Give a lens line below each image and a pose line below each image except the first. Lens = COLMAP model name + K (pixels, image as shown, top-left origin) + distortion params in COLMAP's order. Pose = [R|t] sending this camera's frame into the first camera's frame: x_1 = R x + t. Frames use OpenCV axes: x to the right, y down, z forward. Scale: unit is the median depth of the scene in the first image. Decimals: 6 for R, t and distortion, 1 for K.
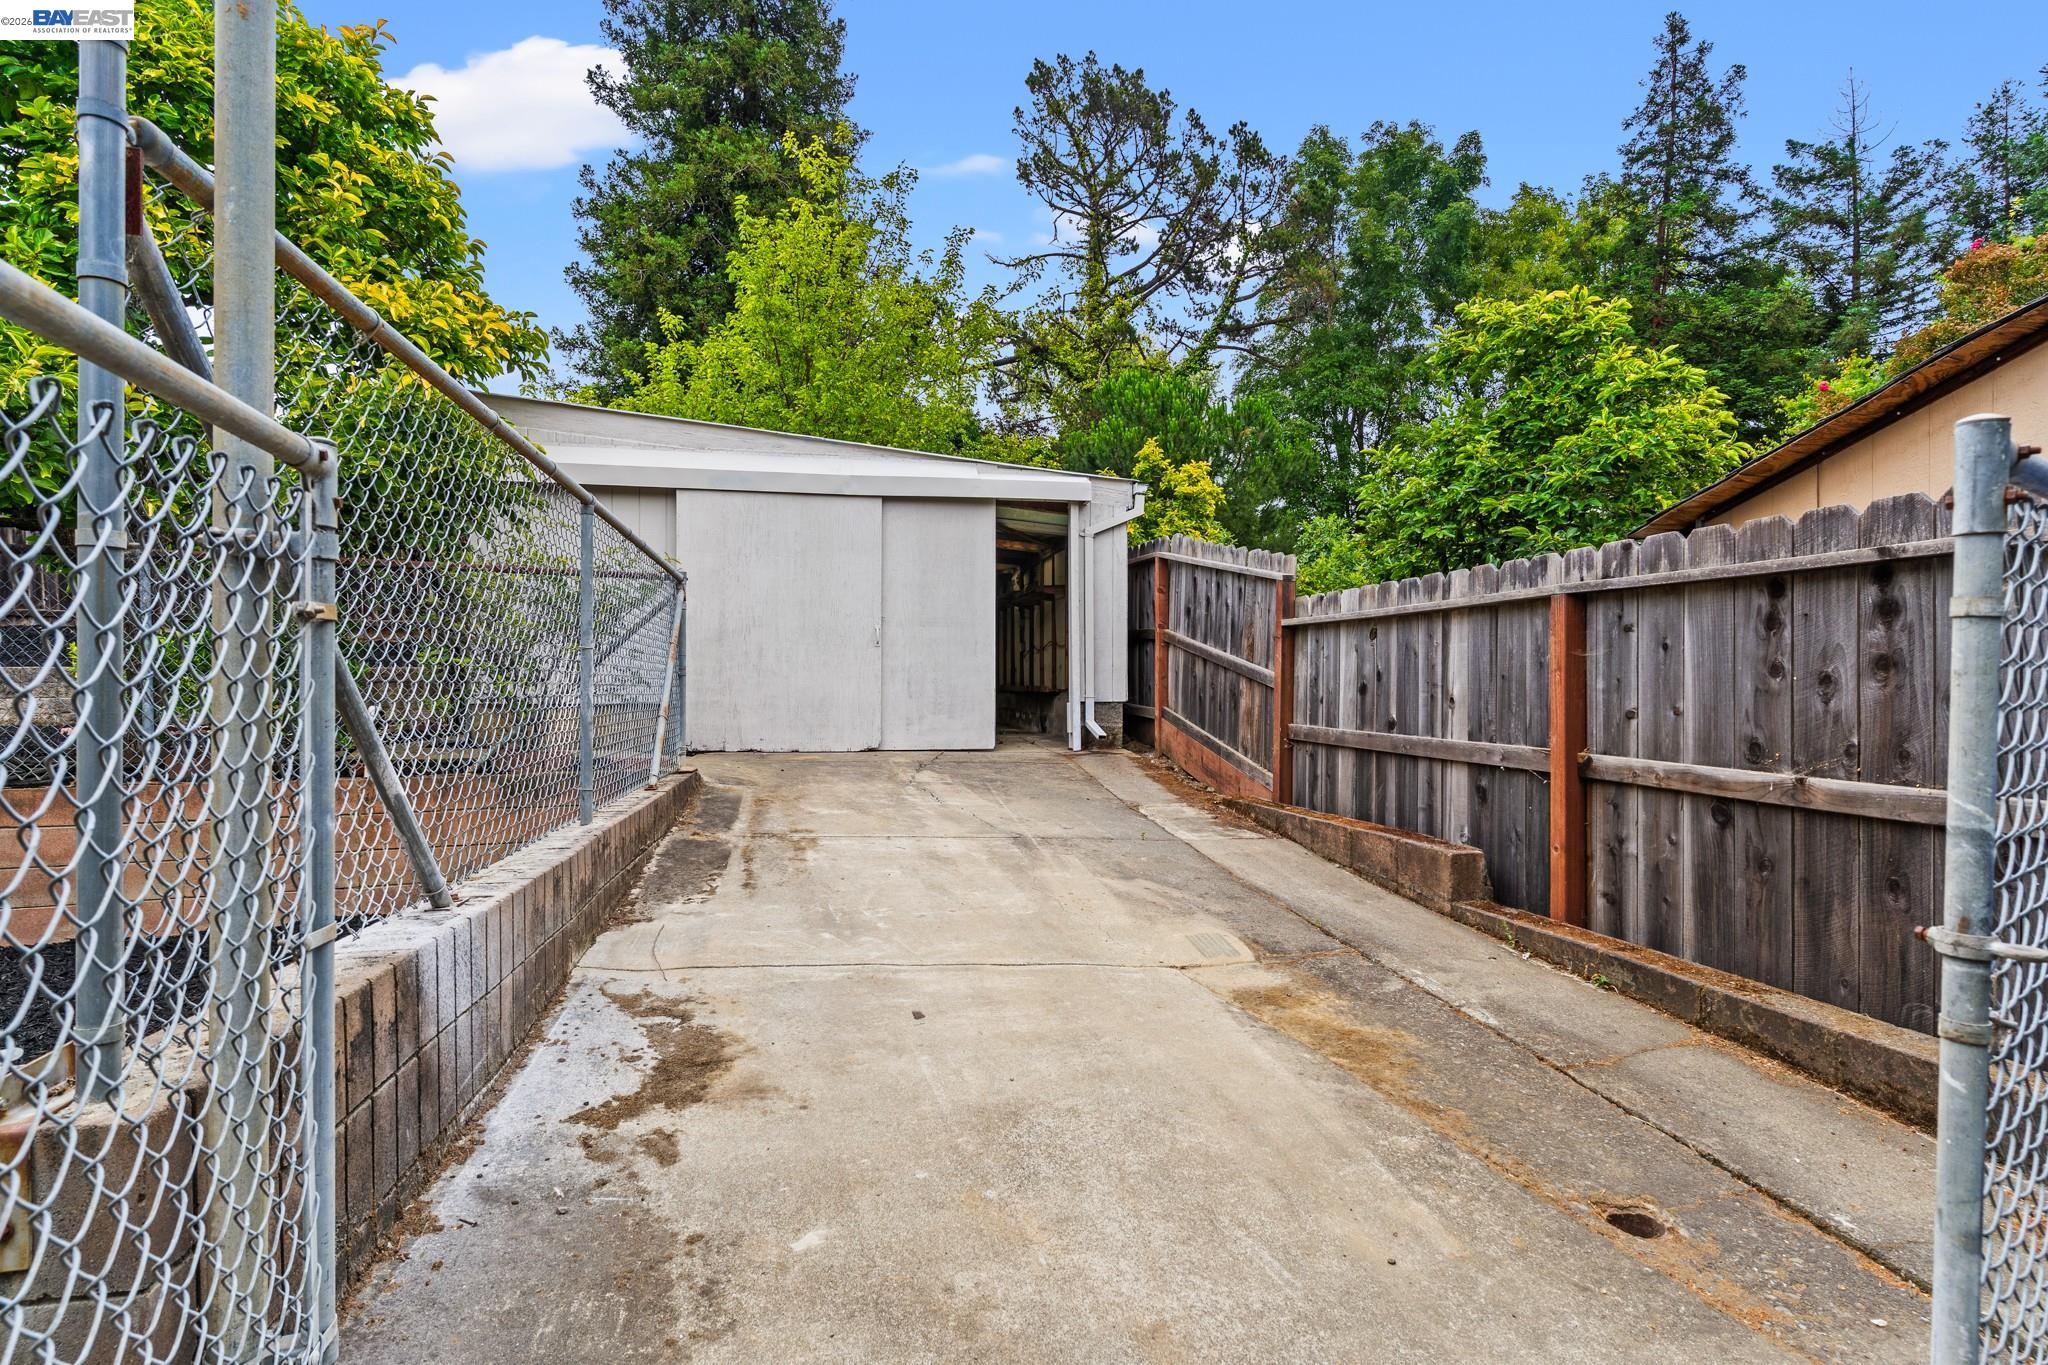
lens RADIAL K [[1048.3, 0, 1019.3], [0, 1048.3, 686.1], [0, 0, 1]] dist [-0.000693, -0.000007]
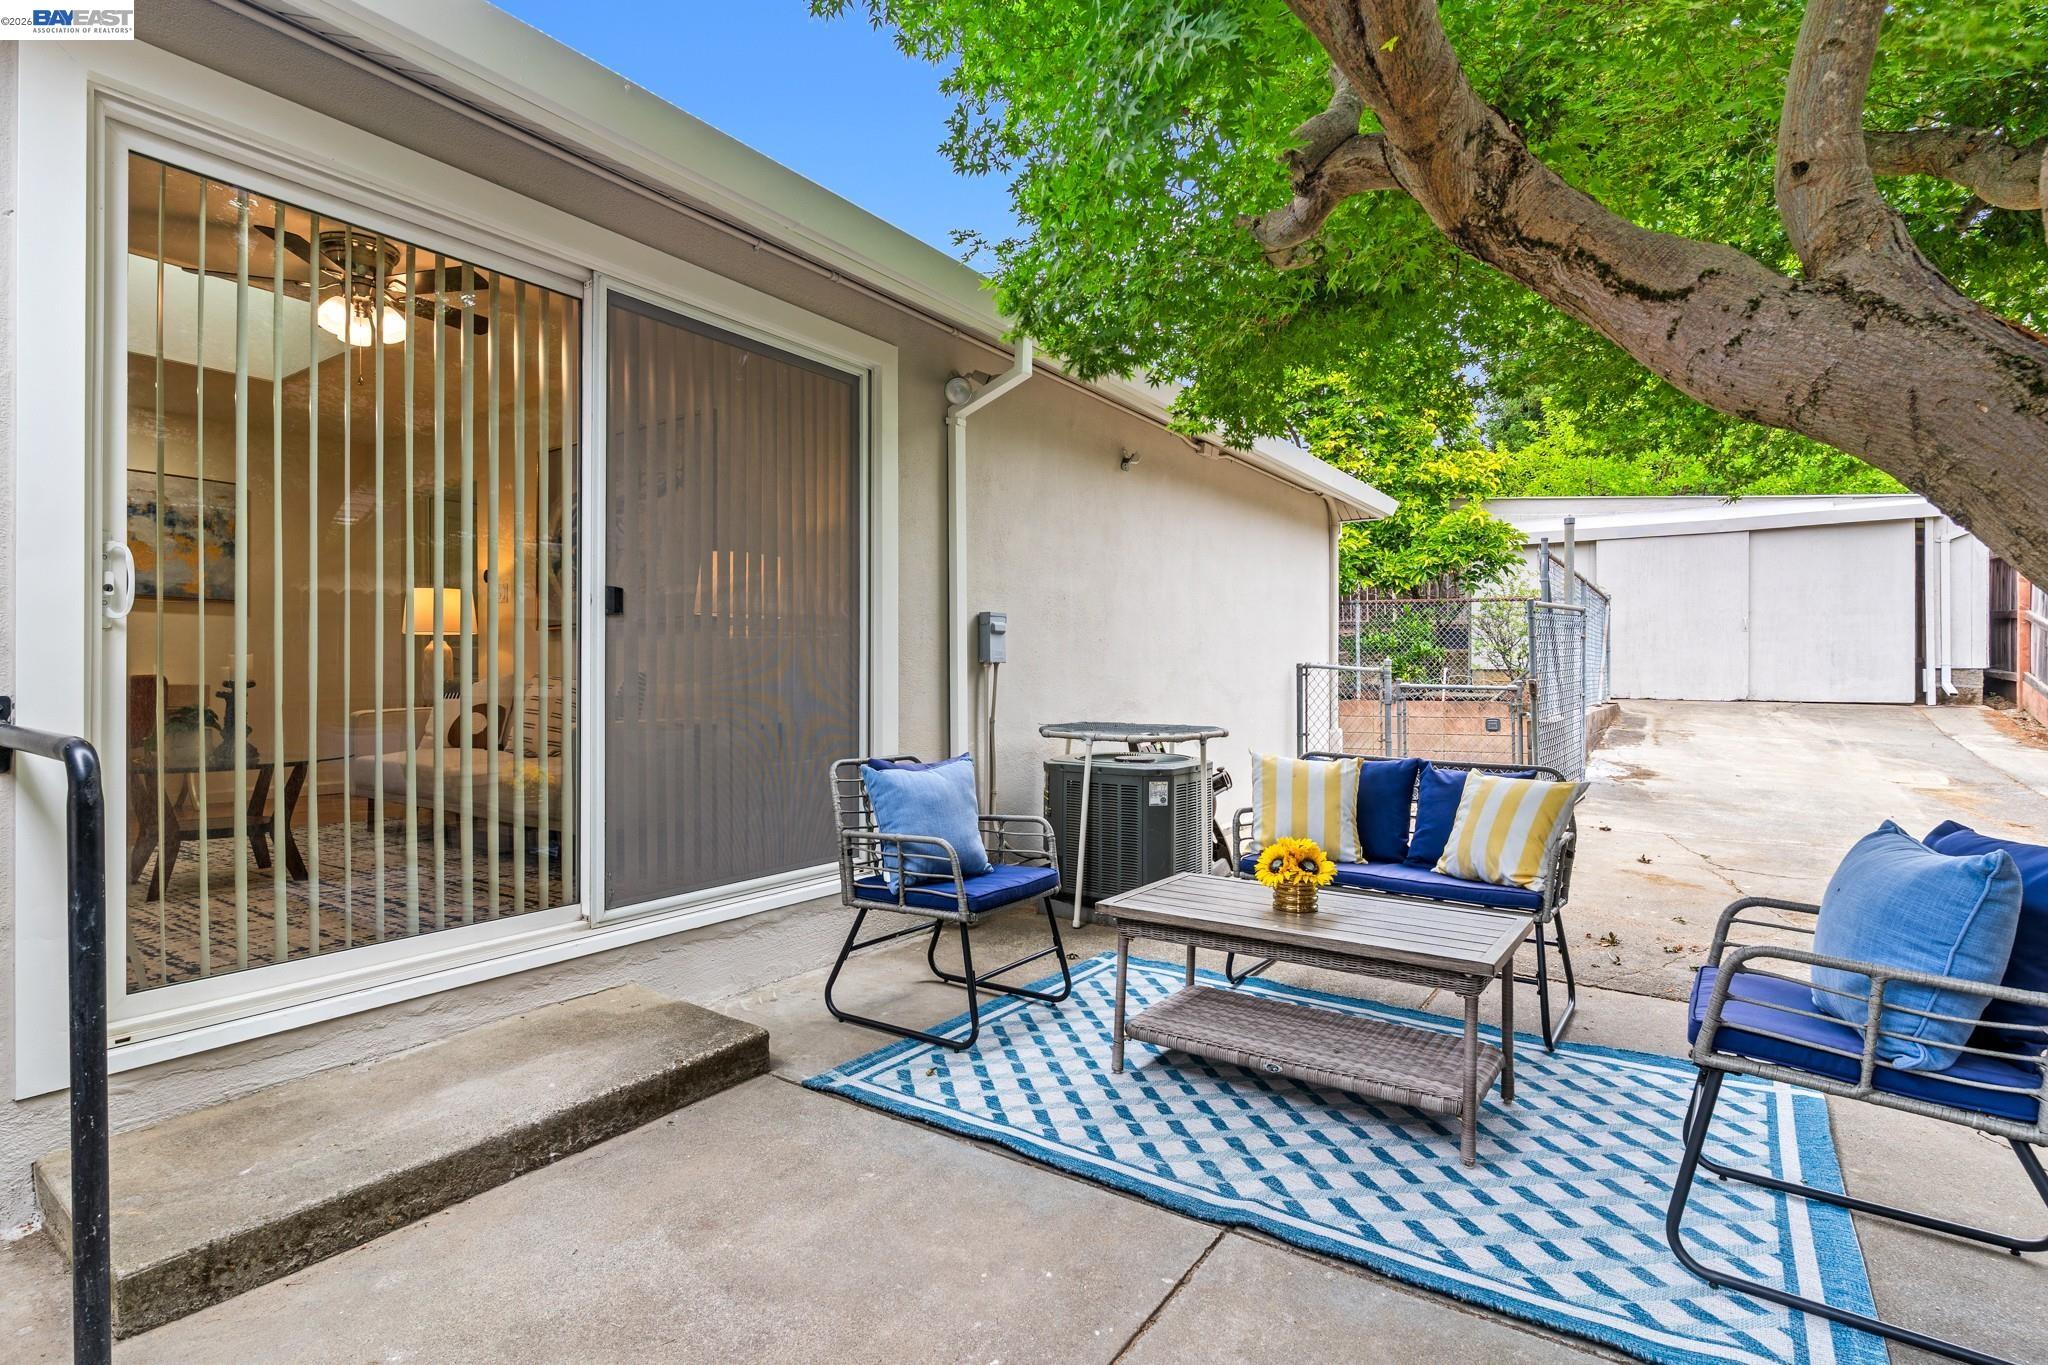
lens RADIAL K [[984.8, 0, 1016.6], [0, 984.8, 674.2], [0, 0, 1]] dist [-0.001375, -0.000585]
pose [[0.696339, 0.001202, -0.717712, 0.151334], [0.001841, 0.999992, 0.003461, 0.017084], [0.717711, -0.003731, 0.696331, -0.738785]]
